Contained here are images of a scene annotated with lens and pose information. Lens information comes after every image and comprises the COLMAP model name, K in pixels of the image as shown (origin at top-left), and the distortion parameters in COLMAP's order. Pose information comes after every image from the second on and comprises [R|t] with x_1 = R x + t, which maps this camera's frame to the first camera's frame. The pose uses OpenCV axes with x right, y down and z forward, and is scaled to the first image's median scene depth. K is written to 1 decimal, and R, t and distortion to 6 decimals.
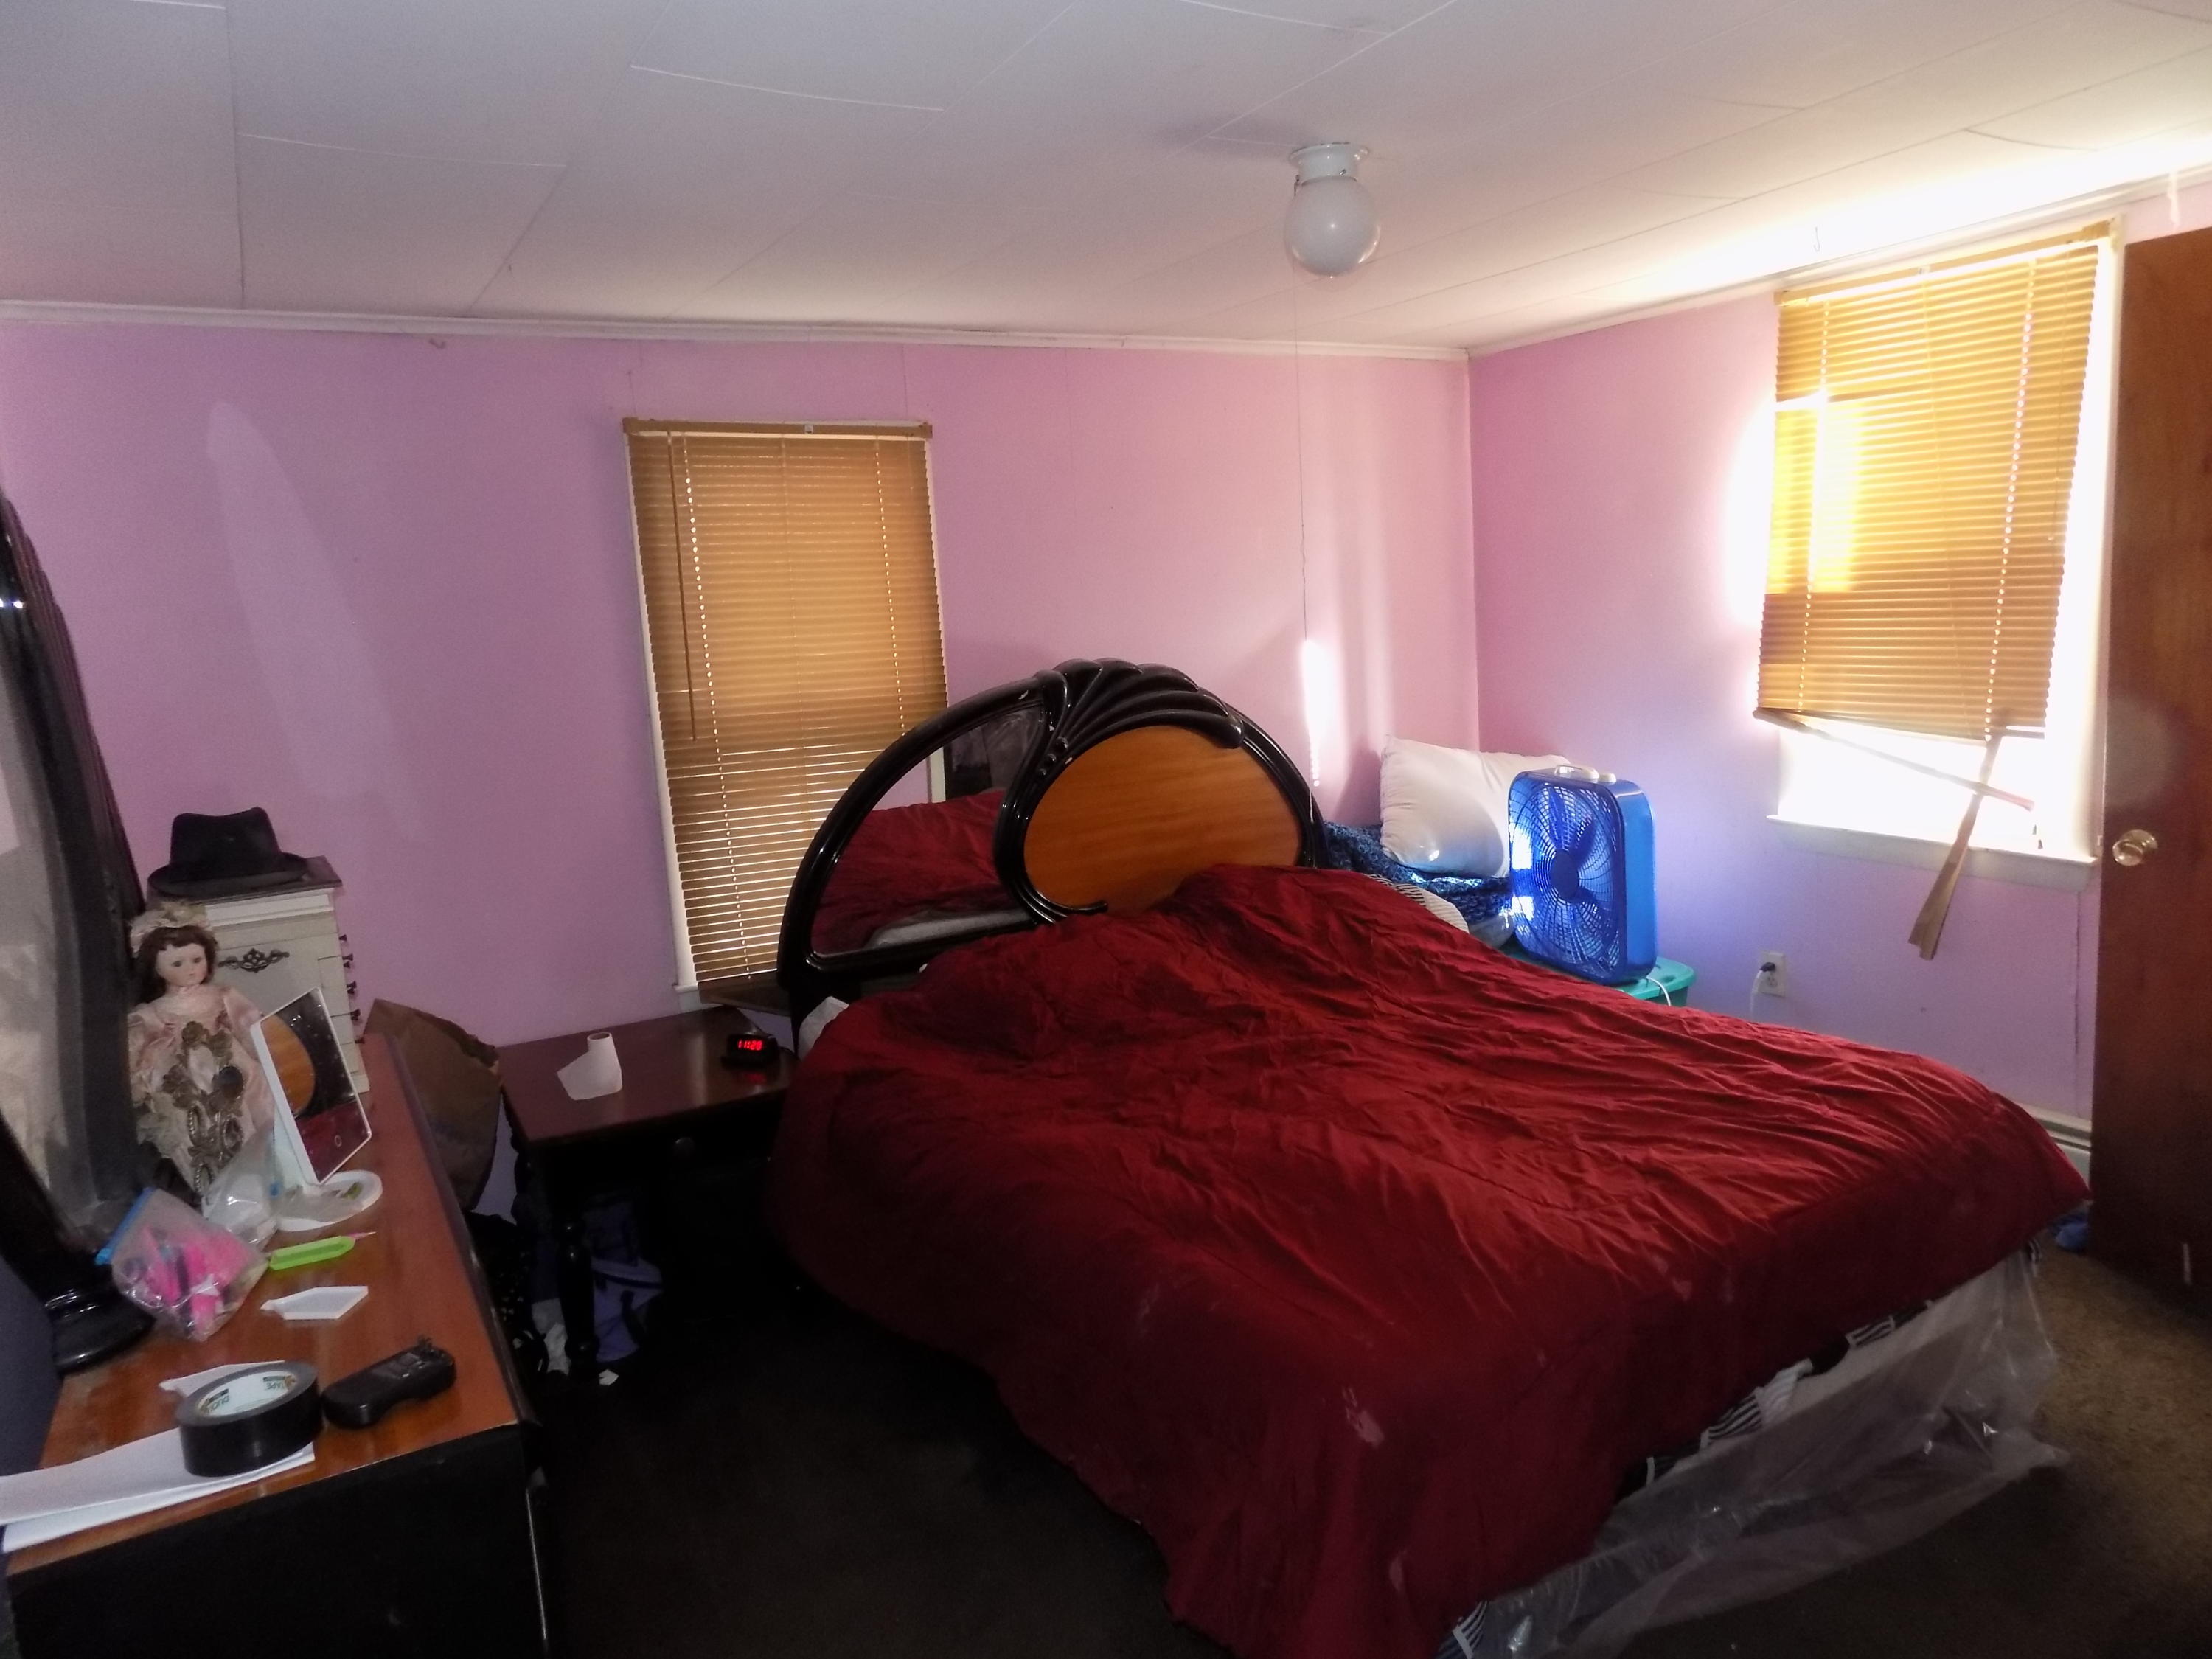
lens RADIAL K [[1499.7, 0, 1112.3], [0, 1499.7, 835.7], [0, 0, 1]] dist [-0.053786, 0.059166]
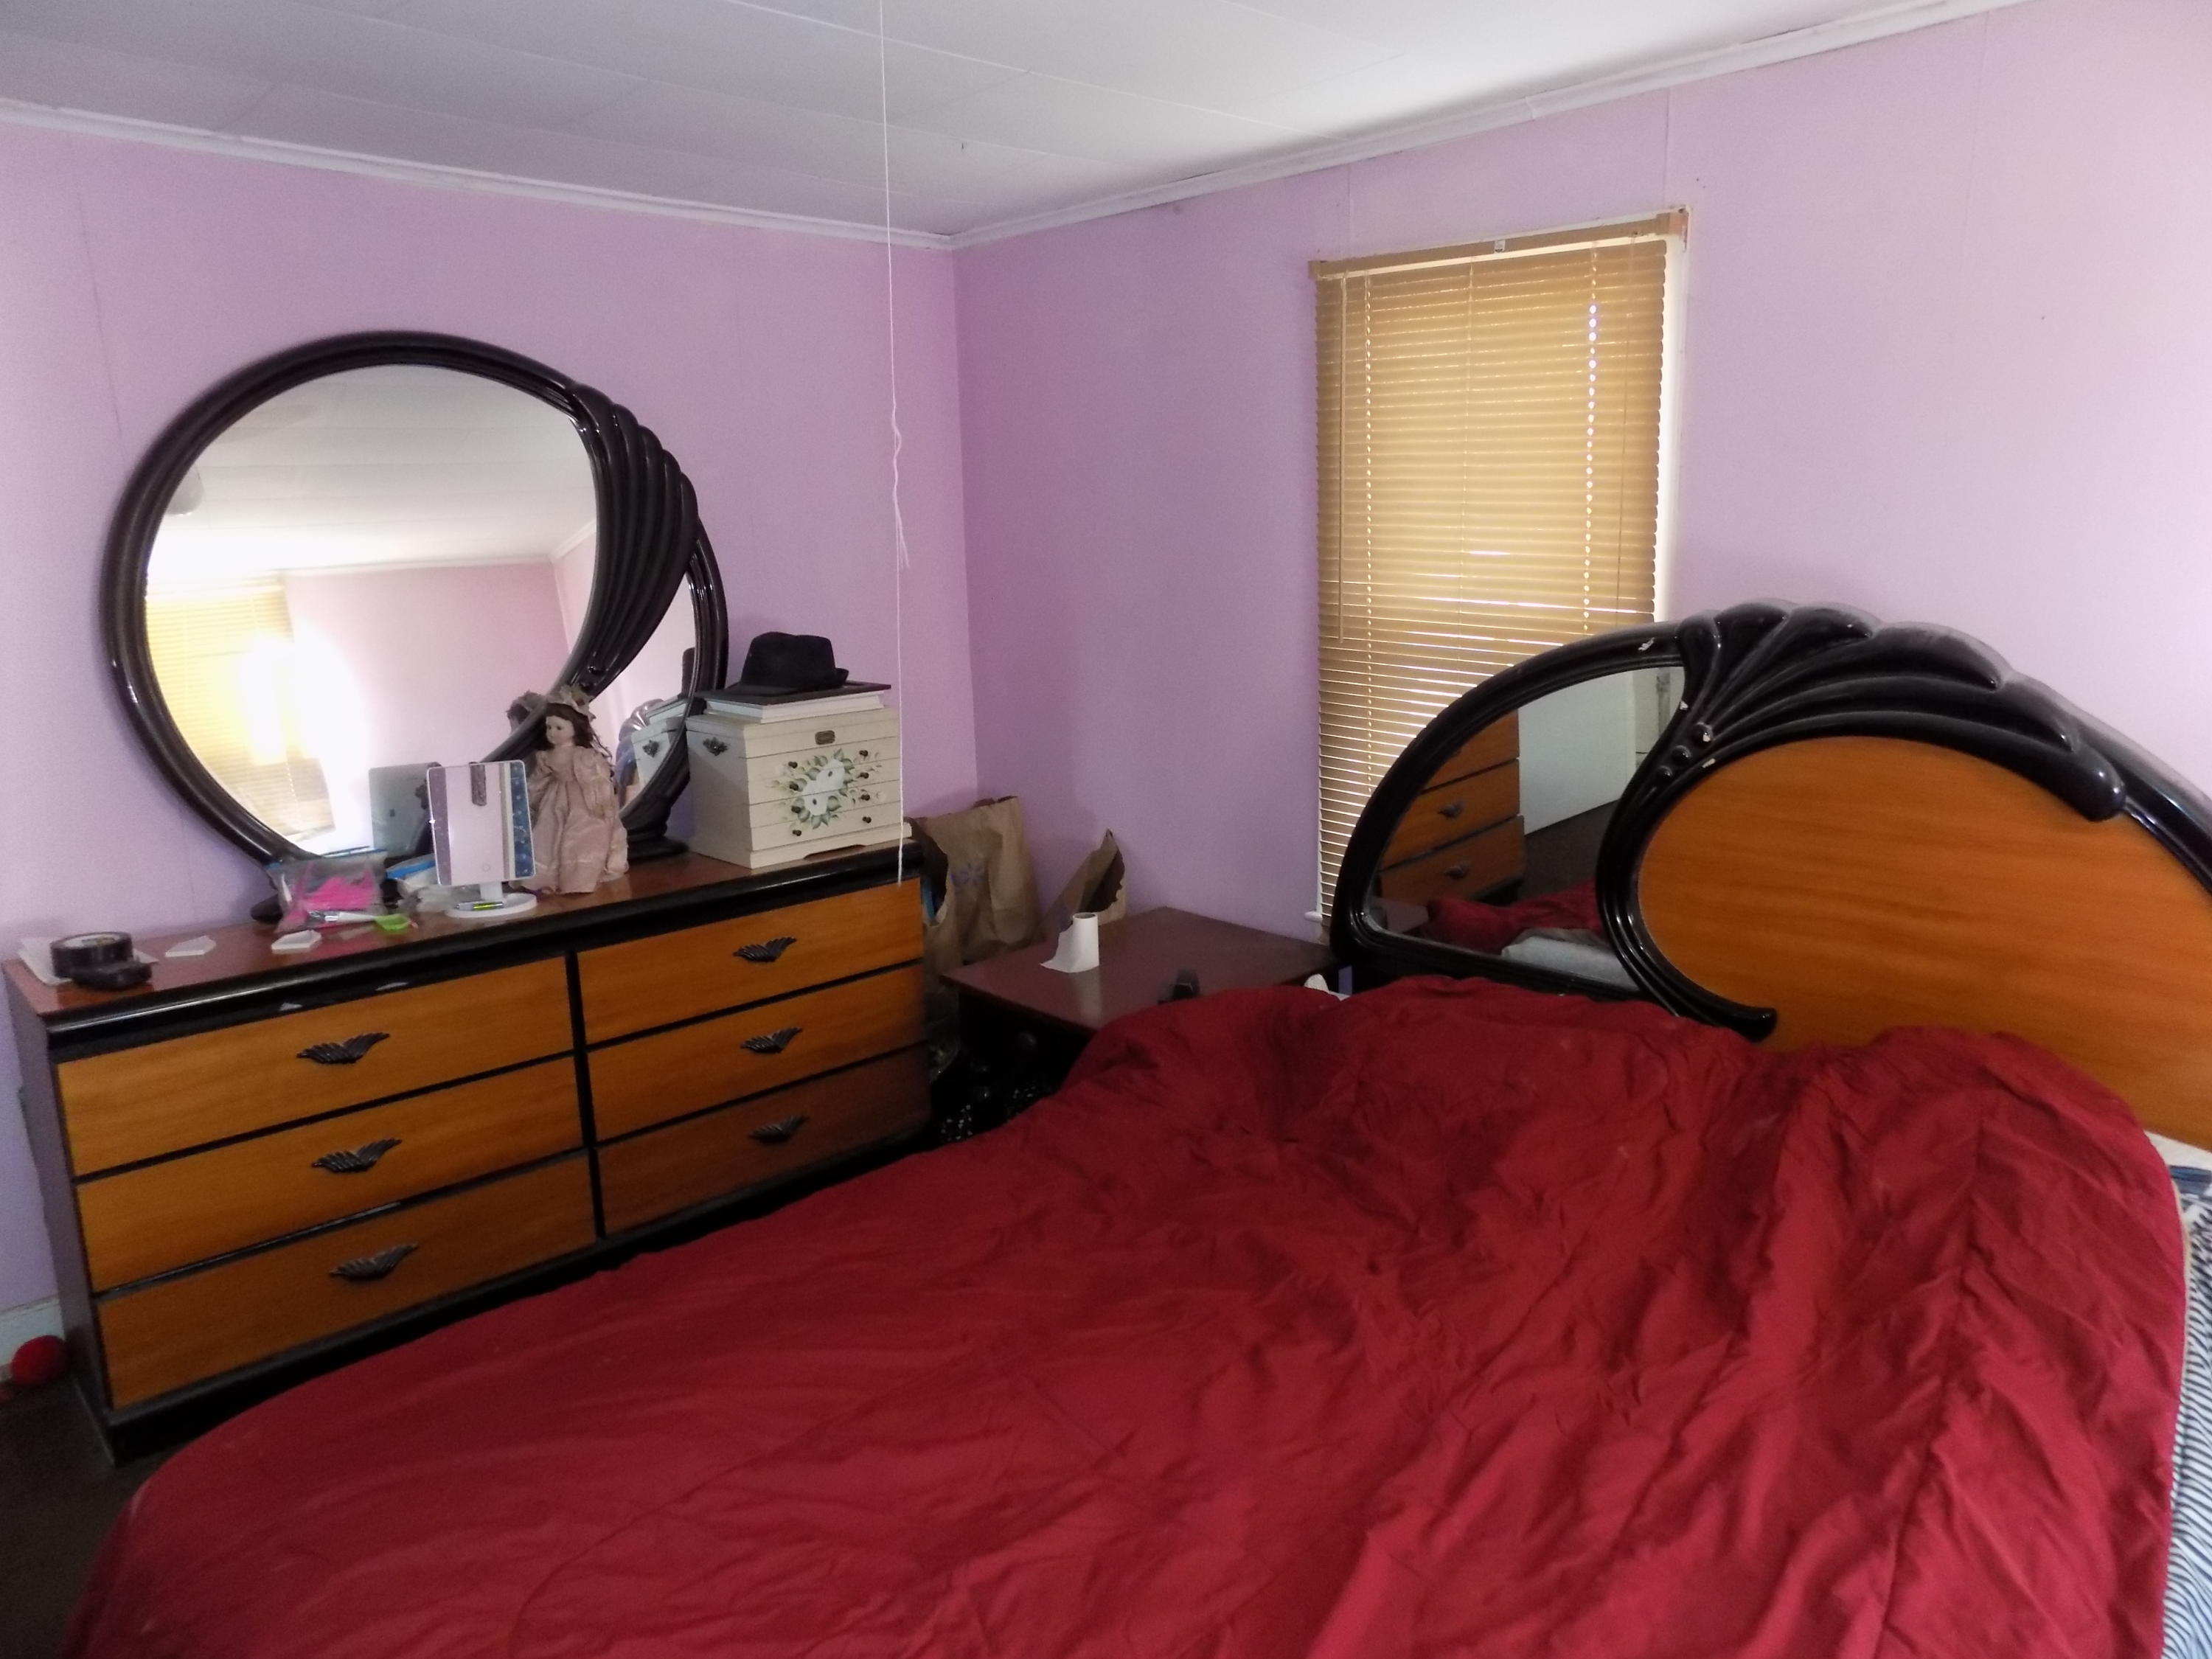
lens RADIAL K [[1499.7, 0, 1112.3], [0, 1499.7, 835.7], [0, 0, 1]] dist [-0.053786, 0.059166]
pose [[0.235960, 0.256367, -0.937336, 0.512865], [-0.153333, 0.962312, 0.224599, -0.126786], [0.959589, 0.090728, 0.266377, 0.643256]]
